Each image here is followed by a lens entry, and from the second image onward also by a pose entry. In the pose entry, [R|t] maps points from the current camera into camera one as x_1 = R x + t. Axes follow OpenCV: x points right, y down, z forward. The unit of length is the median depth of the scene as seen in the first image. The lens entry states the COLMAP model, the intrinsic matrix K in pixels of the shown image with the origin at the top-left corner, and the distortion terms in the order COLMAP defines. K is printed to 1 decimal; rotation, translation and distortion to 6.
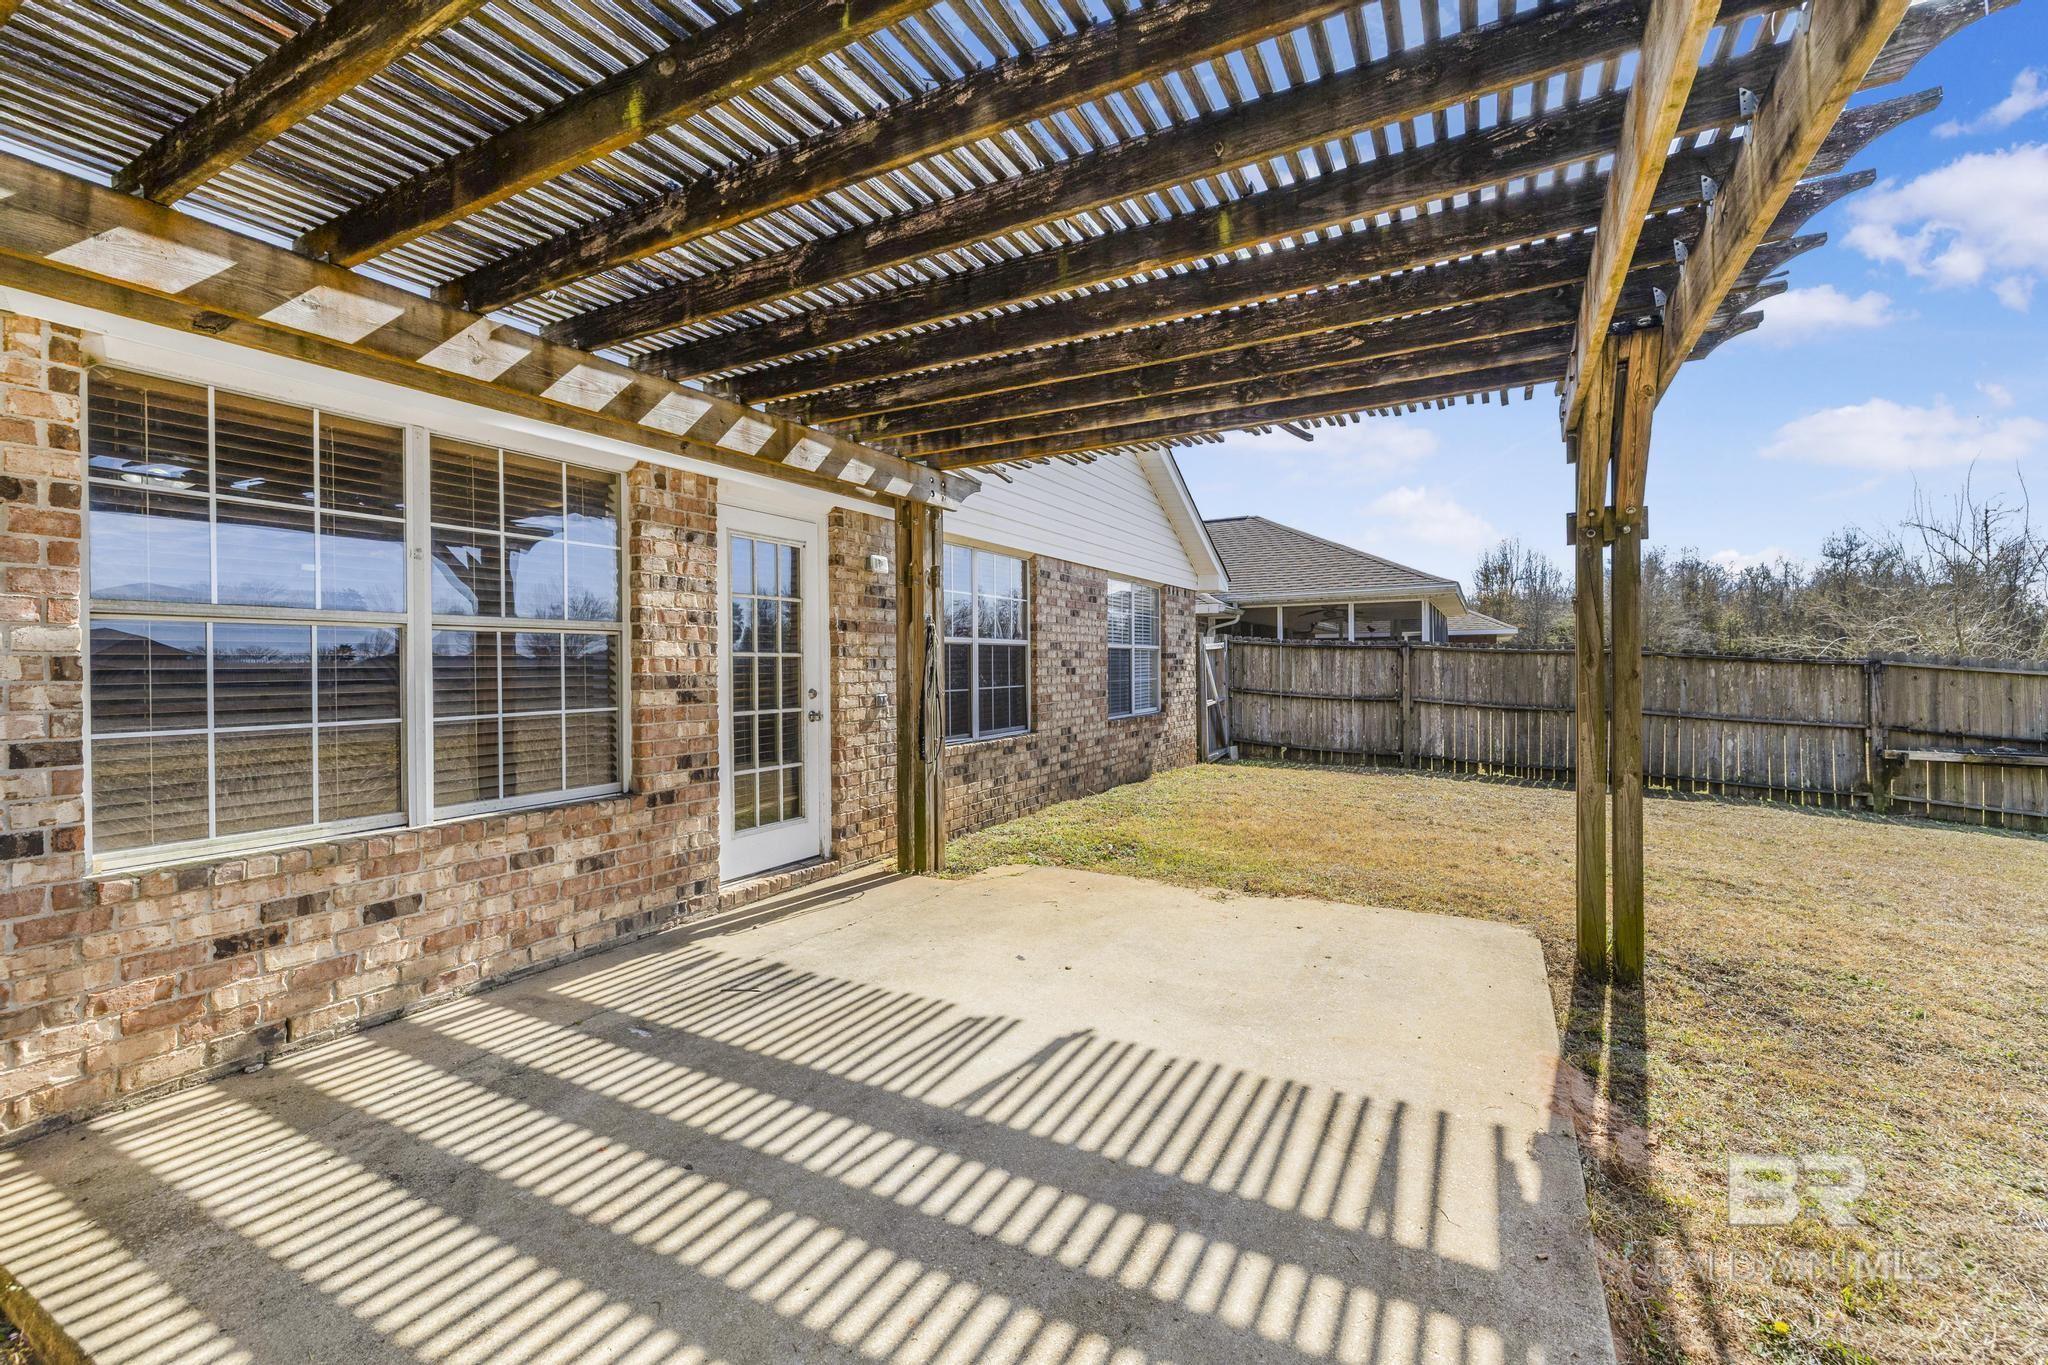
lens RADIAL K [[881.9, 0, 1029.1], [0, 881.9, 664.6], [0, 0, 1]] dist [0.002888, 0.000510]
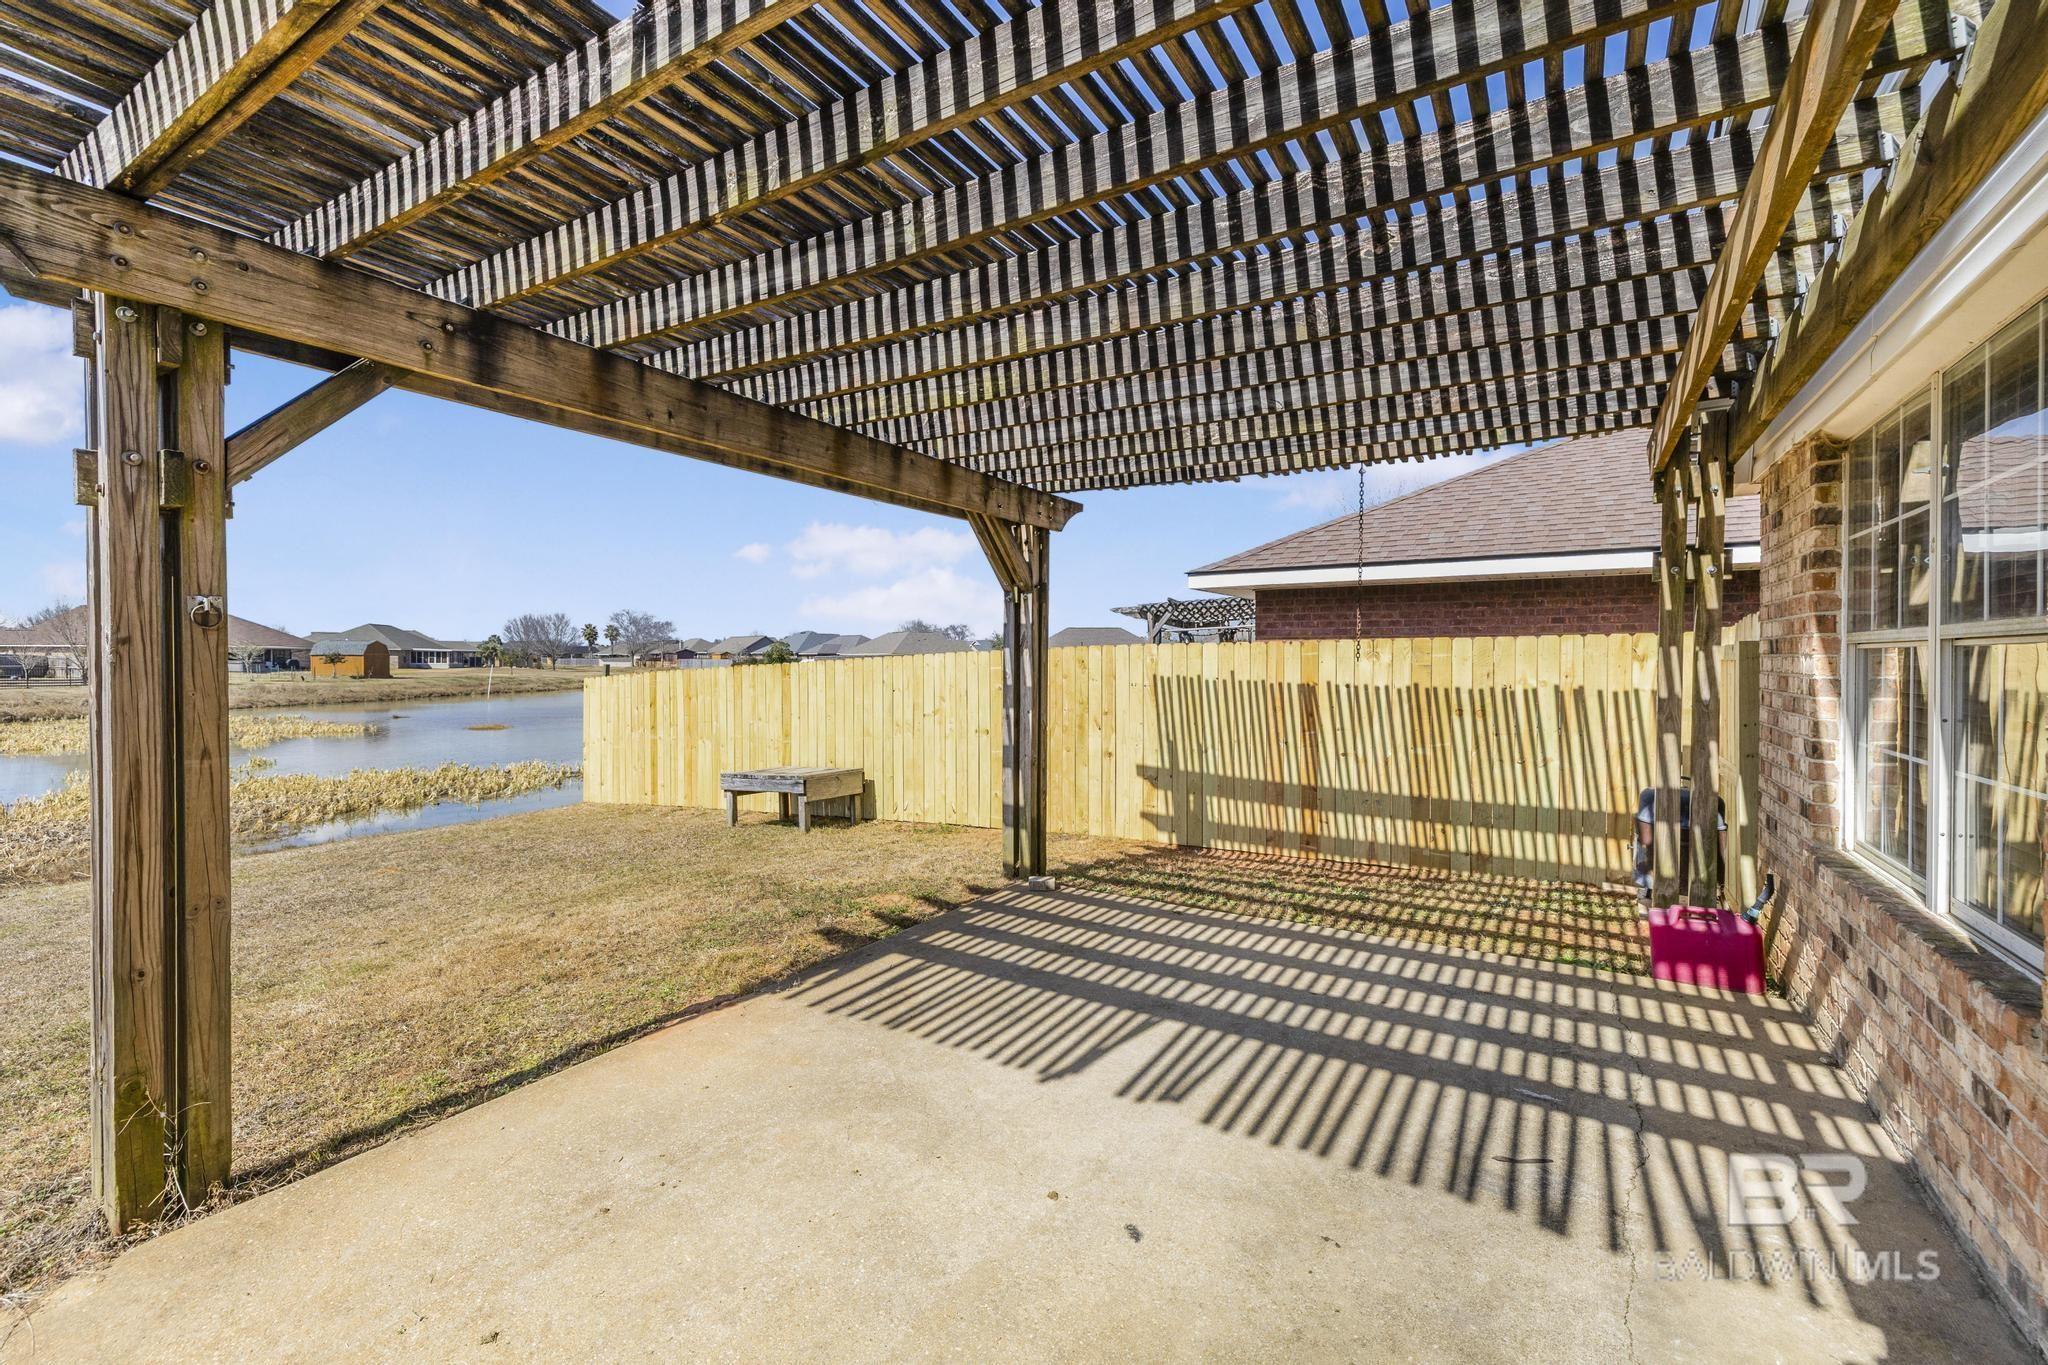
lens RADIAL K [[881.9, 0, 1029.1], [0, 881.9, 664.6], [0, 0, 1]] dist [0.002888, 0.000510]
pose [[-0.998177, 0.009411, 0.059623, 0.018413], [0.009631, 0.999948, 0.003408, -0.029994], [-0.059587, 0.003976, -0.998215, 1.588320]]
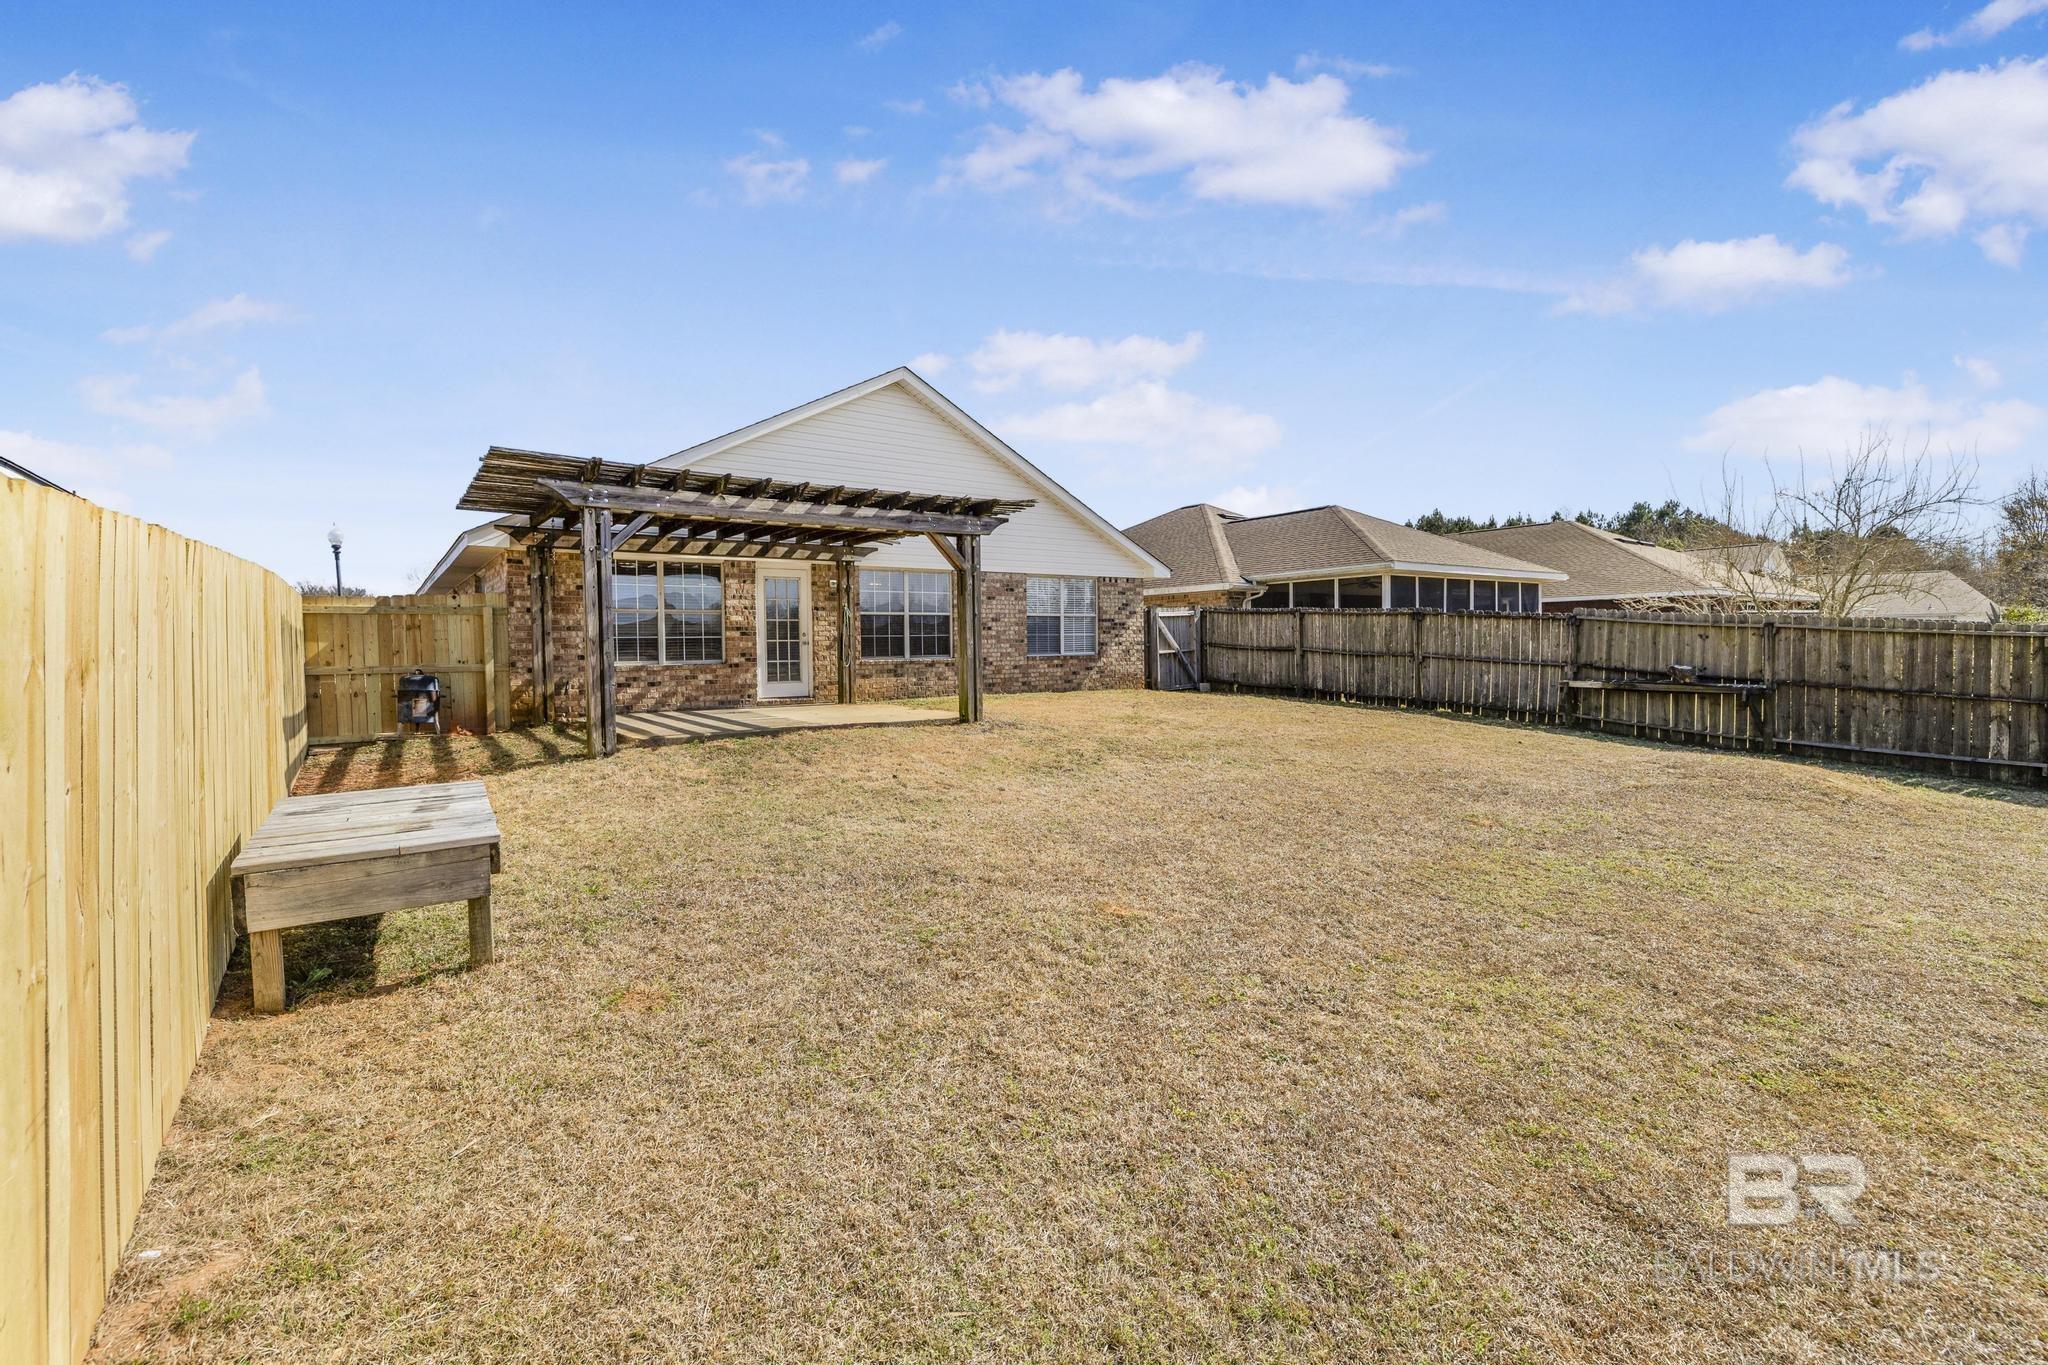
lens RADIAL K [[906.1, 0, 1019.0], [0, 906.1, 659.5], [0, 0, 1]] dist [0.000411, 0.000136]
pose [[0.897890, 0.003562, -0.440206, 2.123787], [0.005958, 0.999777, 0.020243, 0.077848], [0.440180, -0.020799, 0.897669, -1.612980]]
